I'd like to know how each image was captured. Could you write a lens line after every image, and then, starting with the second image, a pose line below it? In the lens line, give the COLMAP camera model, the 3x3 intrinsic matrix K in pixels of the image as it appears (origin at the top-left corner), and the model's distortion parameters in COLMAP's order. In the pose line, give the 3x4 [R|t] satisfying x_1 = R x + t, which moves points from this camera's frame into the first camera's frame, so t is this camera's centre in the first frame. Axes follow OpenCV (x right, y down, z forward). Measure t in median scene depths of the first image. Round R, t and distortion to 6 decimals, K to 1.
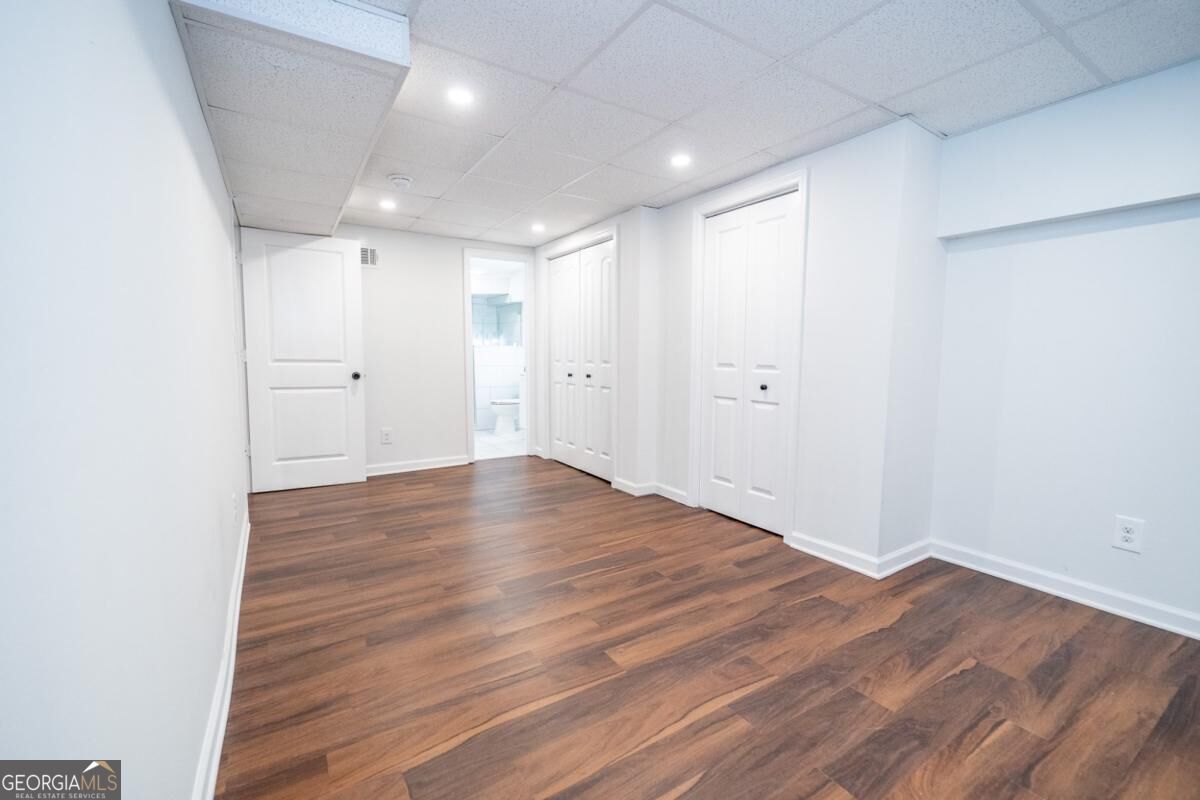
lens RADIAL K [[503.2, 0, 600.0], [0, 503.2, 400.0], [0, 0, 1]] dist [-0.002582, -0.000426]
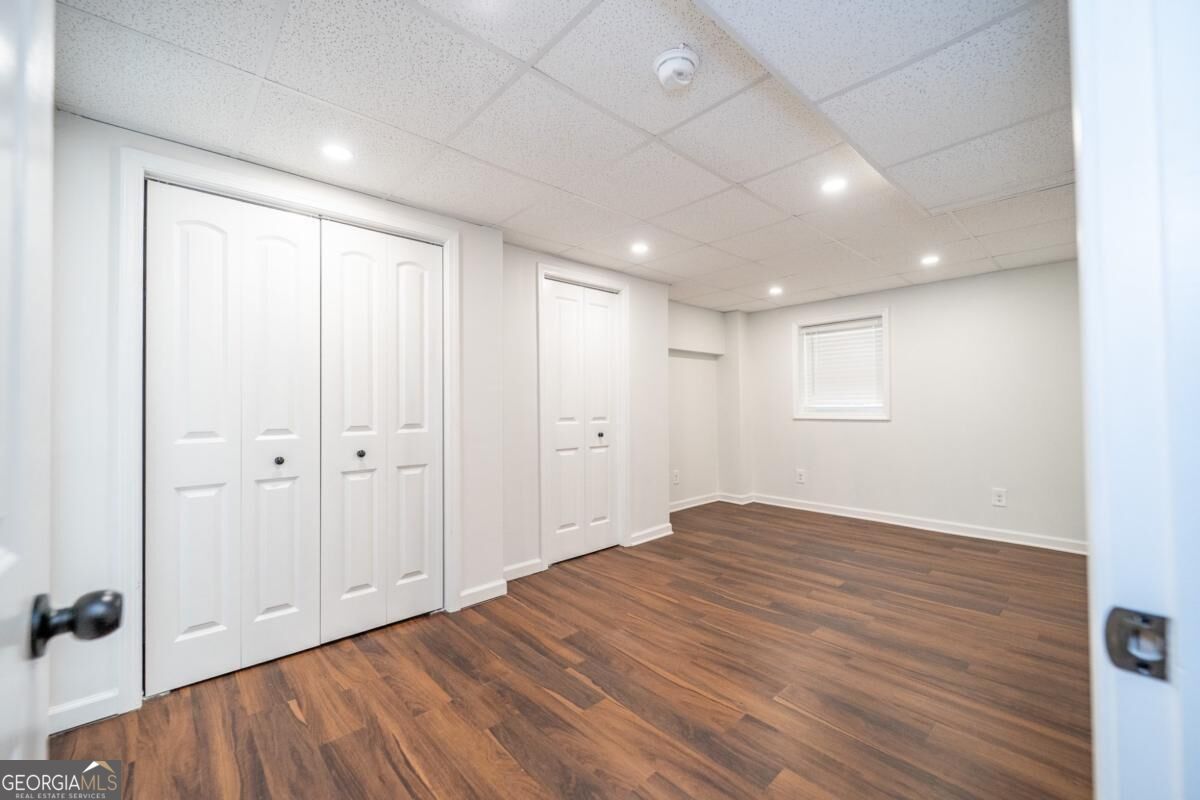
lens RADIAL K [[481.7, 0, 600.5], [0, 481.7, 397.8], [0, 0, 1]] dist [0.001955, -0.000523]
pose [[-0.177069, 0.008355, 0.984163, -0.882334], [0.099287, 0.995014, 0.009417, -0.131341], [-0.979178, 0.099382, -0.177016, 1.232559]]
